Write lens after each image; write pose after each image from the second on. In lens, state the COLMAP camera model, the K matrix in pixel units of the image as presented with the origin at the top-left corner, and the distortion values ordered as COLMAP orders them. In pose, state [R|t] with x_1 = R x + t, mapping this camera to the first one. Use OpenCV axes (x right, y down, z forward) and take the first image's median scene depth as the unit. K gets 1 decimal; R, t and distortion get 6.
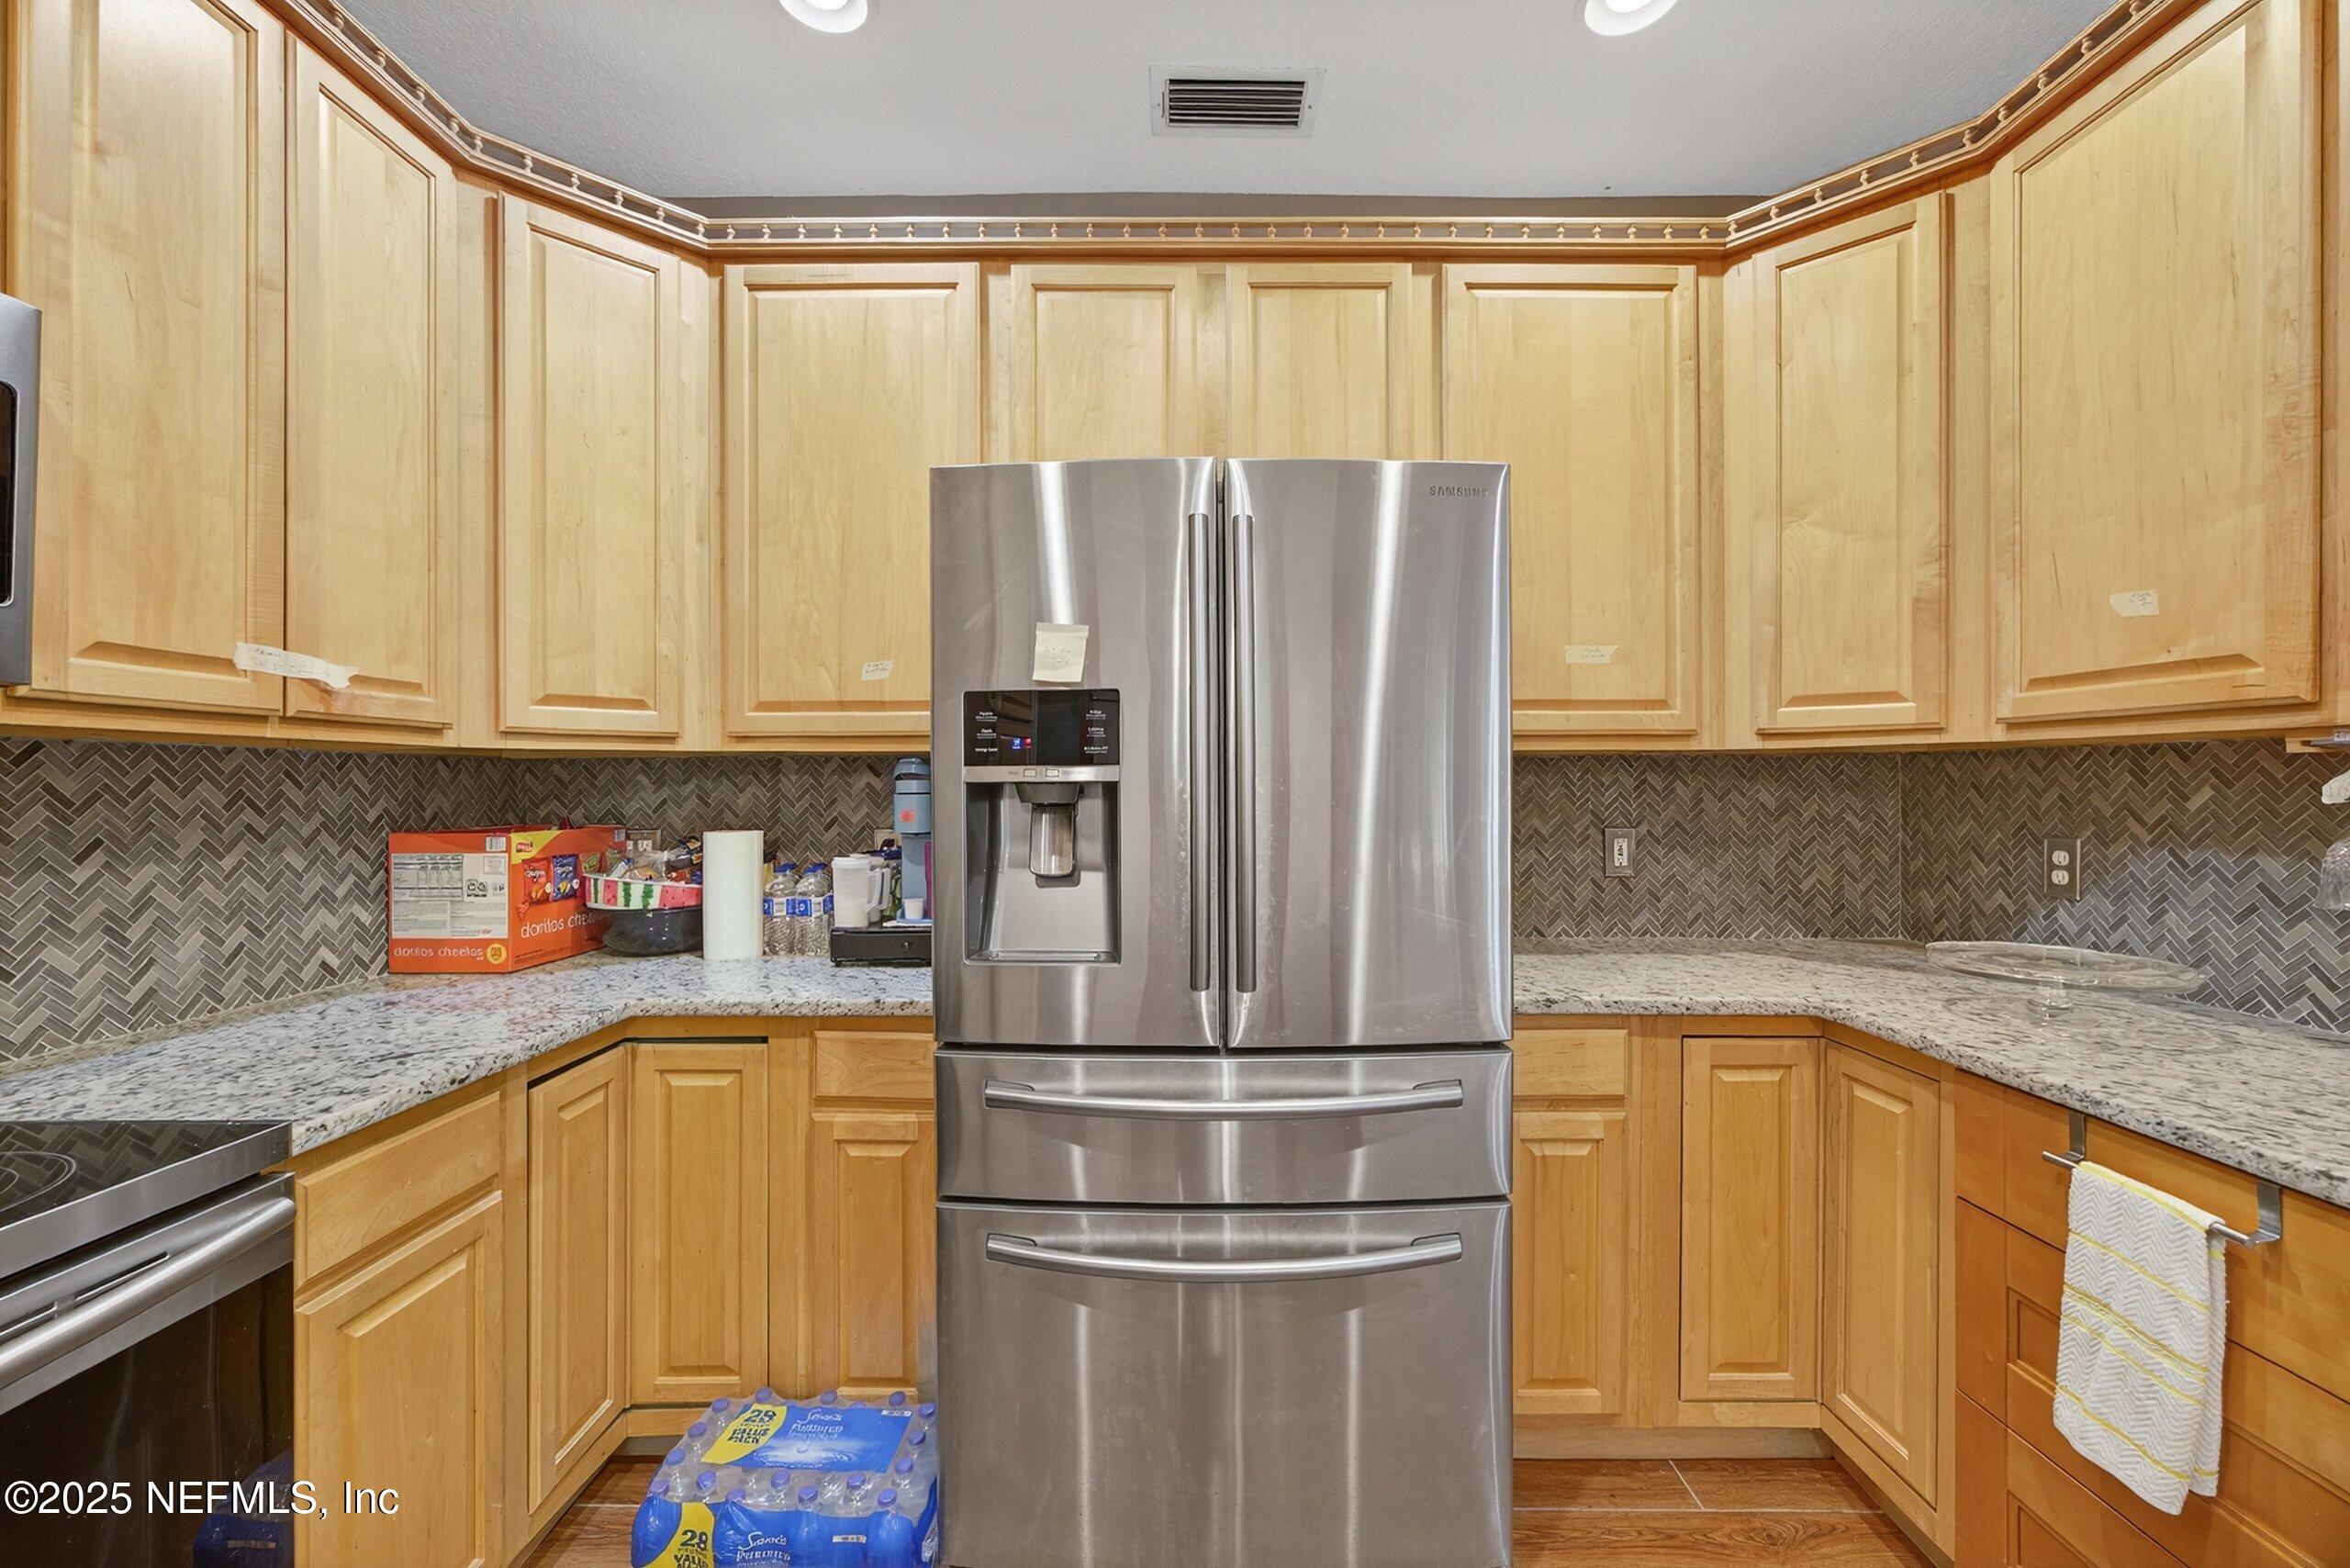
lens RADIAL K [[931.7, 0, 1189.9], [0, 931.7, 789.6], [0, 0, 1]] dist [-0.008340, -0.000703]
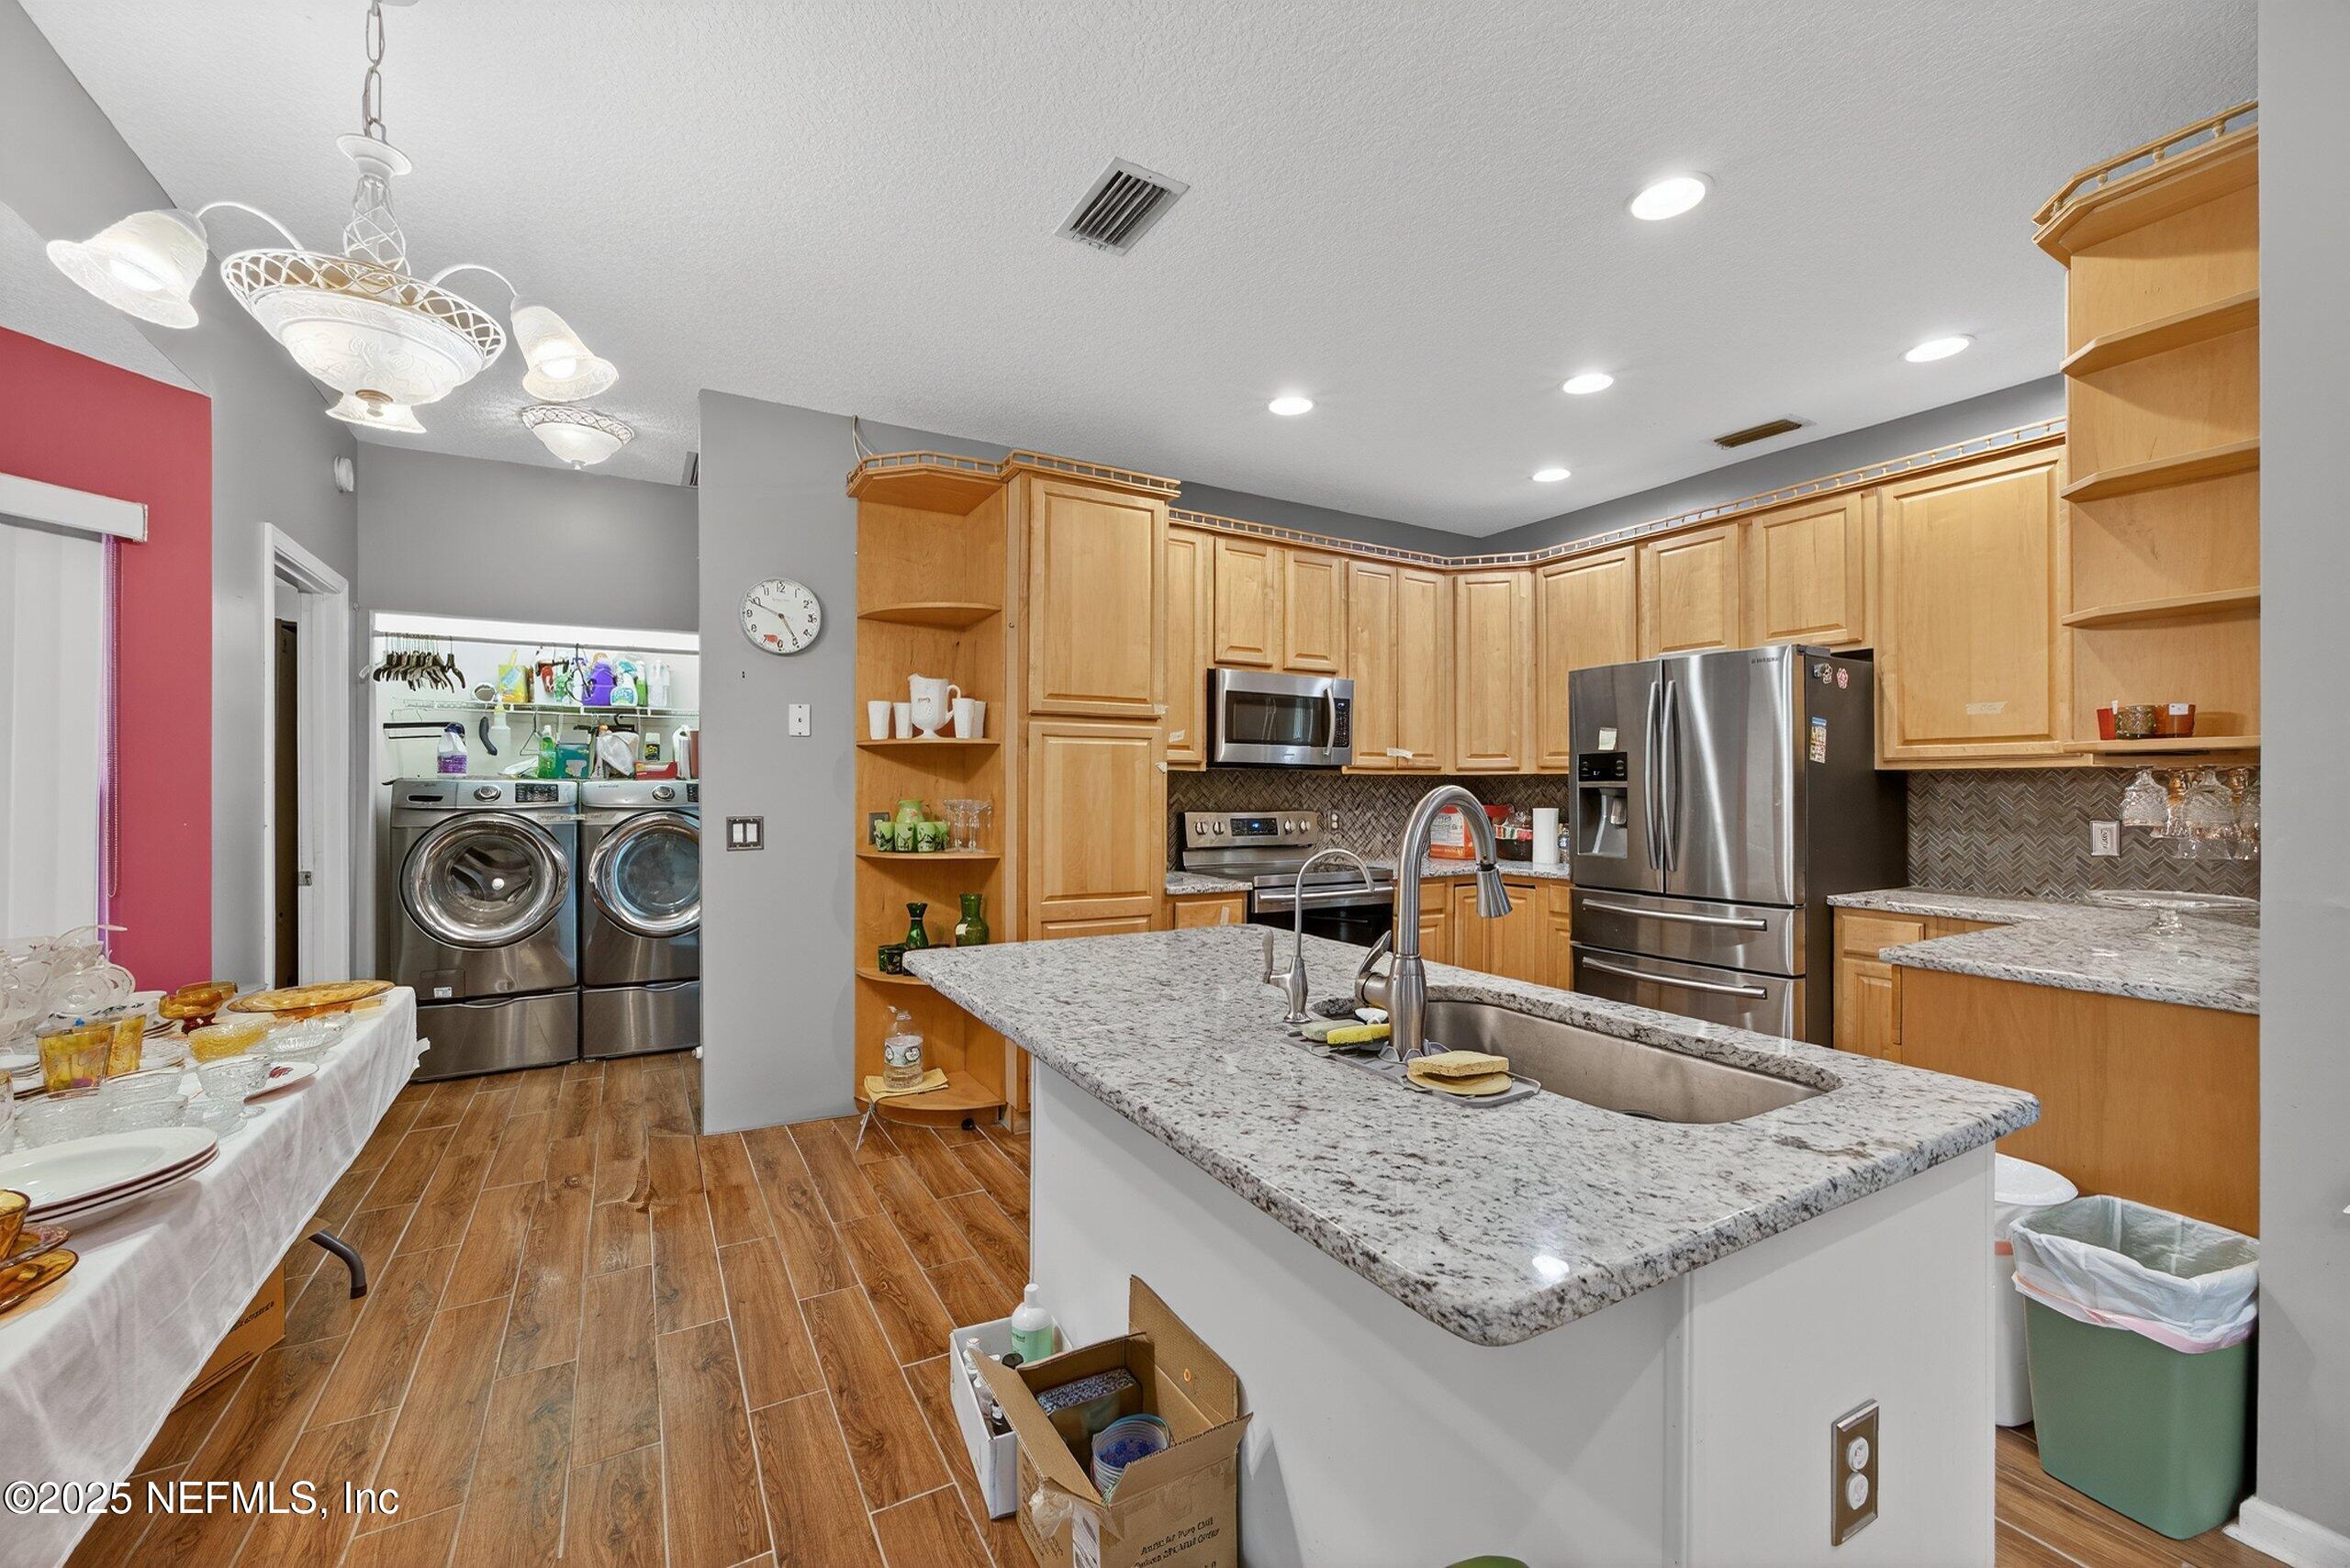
lens RADIAL K [[931.7, 0, 1178.7], [0, 931.7, 779.4], [0, 0, 1]] dist [-0.008340, -0.000703]
pose [[0.506790, -0.005748, -0.862050, 1.159828], [-0.006256, 0.999927, -0.010345, 0.003521], [0.862047, 0.010635, 0.506717, -1.060329]]
